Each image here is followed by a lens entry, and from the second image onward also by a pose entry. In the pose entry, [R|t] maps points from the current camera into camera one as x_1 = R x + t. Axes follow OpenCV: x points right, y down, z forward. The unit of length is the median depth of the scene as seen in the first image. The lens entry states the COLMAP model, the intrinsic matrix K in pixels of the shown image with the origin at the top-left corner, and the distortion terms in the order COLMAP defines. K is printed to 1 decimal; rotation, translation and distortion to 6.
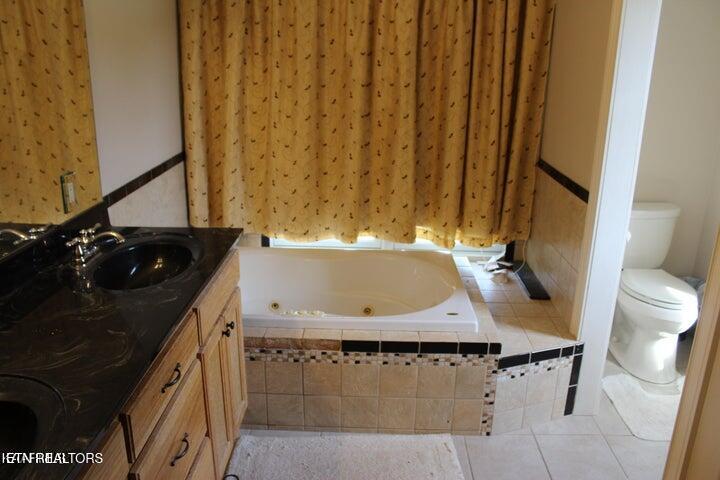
lens RADIAL K [[594.3, 0, 359.9], [0, 594.3, 239.1], [0, 0, 1]] dist [-0.156777, 0.125848]
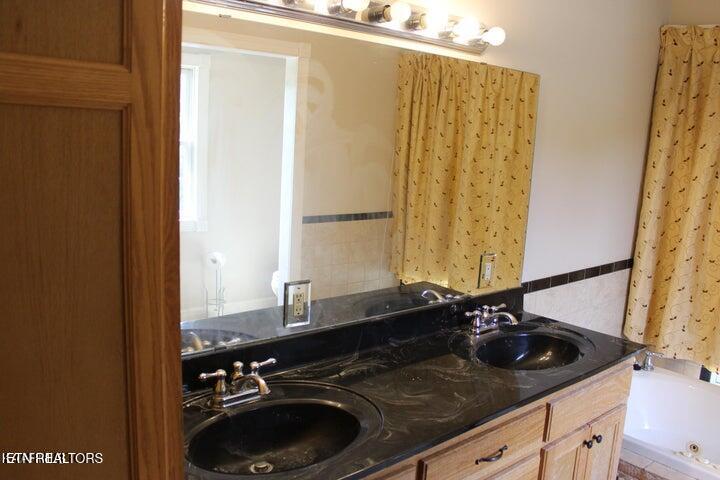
lens RADIAL K [[594.3, 0, 354.4], [0, 594.3, 242.7], [0, 0, 1]] dist [-0.156777, 0.125848]
pose [[0.669383, 0.146270, -0.728376, 0.132447], [-0.264780, 0.963015, -0.049945, -0.007256], [0.694131, 0.226292, 0.683355, 0.018991]]
